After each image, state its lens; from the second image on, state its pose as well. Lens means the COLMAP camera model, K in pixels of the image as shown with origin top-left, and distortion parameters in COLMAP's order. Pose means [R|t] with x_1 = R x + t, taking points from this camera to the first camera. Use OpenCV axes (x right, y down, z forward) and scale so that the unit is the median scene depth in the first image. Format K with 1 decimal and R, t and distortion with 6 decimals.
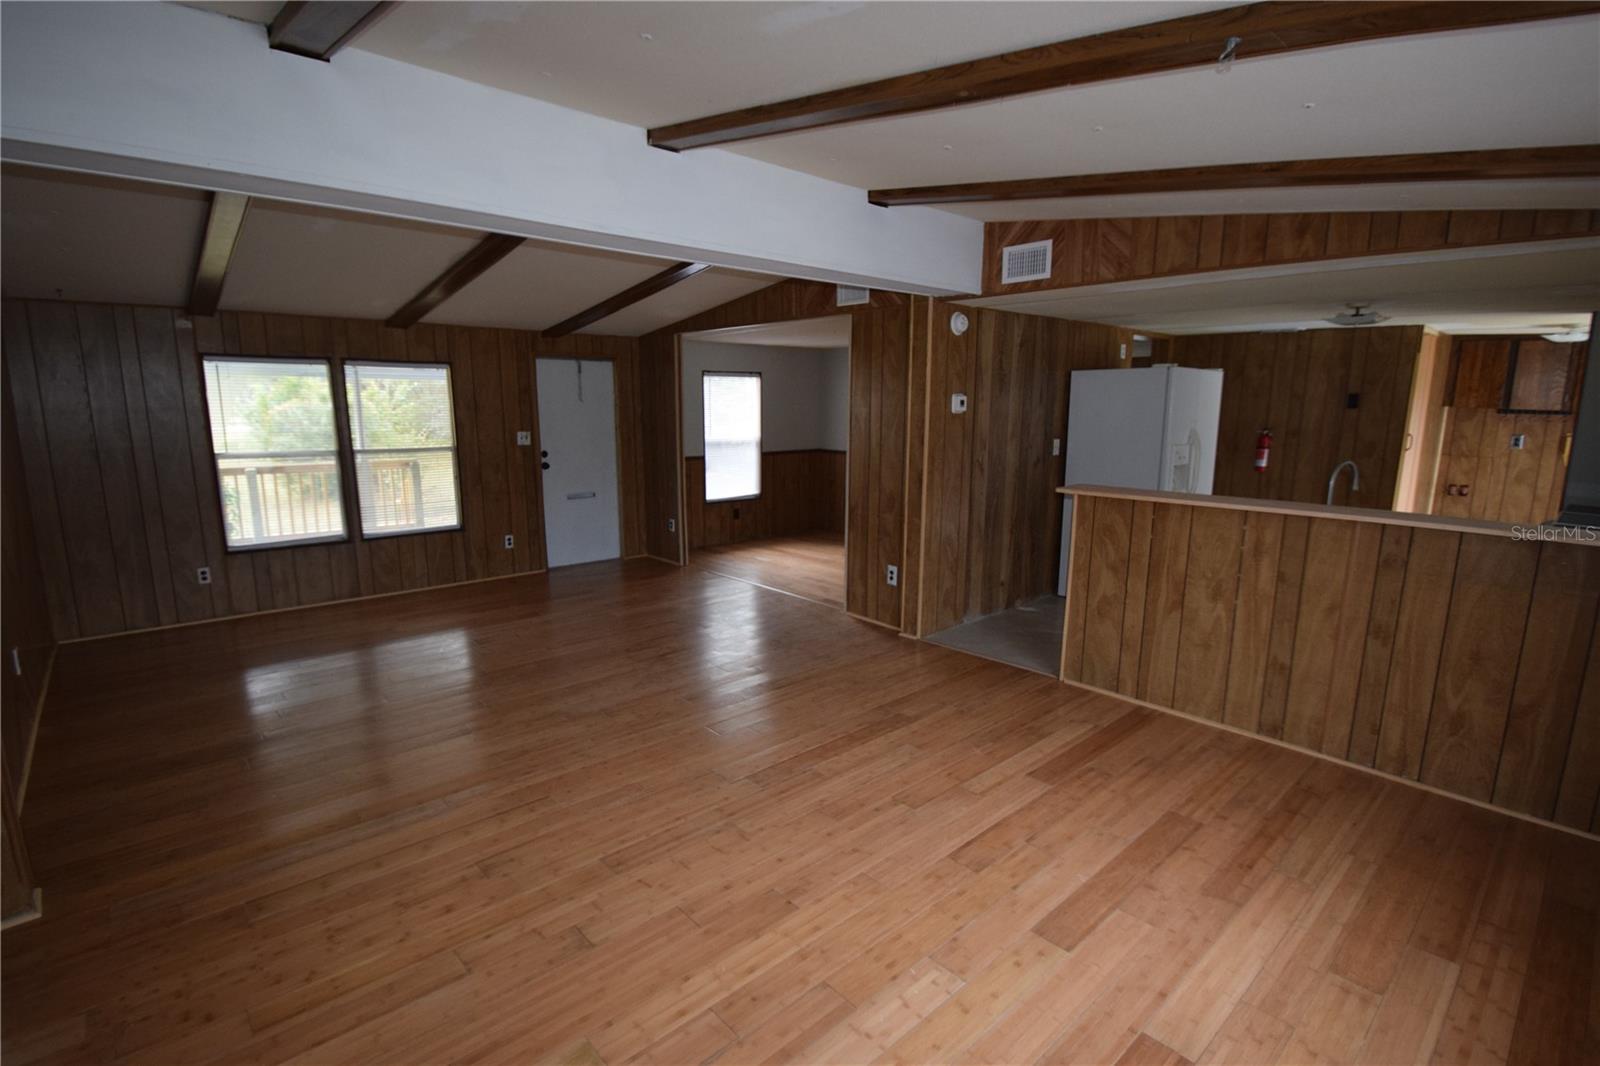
lens RADIAL K [[756.2, 0, 793.0], [0, 756.2, 539.5], [0, 0, 1]] dist [0.000193, -0.009268]
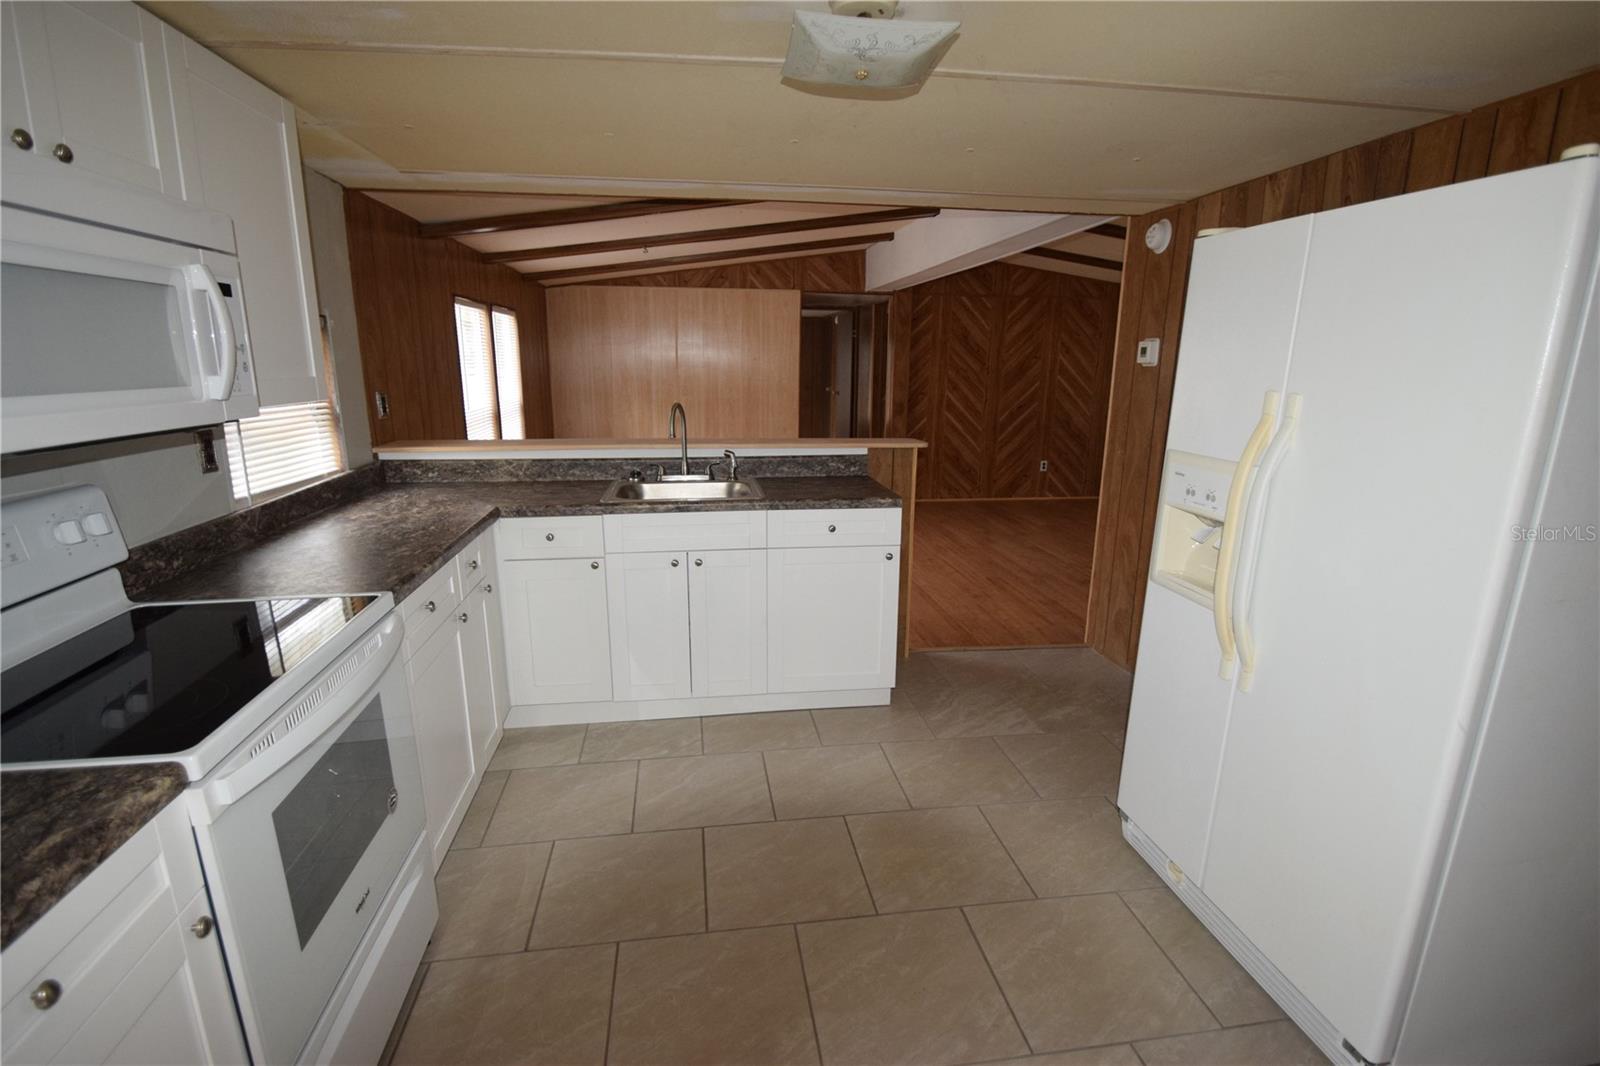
lens RADIAL K [[756.2, 0, 793.0], [0, 756.2, 539.5], [0, 0, 1]] dist [0.000193, -0.009268]
pose [[-0.562992, 0.193917, -0.803391, 1.012122], [-0.159185, 0.928438, 0.335652, -0.203987], [0.810987, 0.316858, -0.491834, 1.148942]]
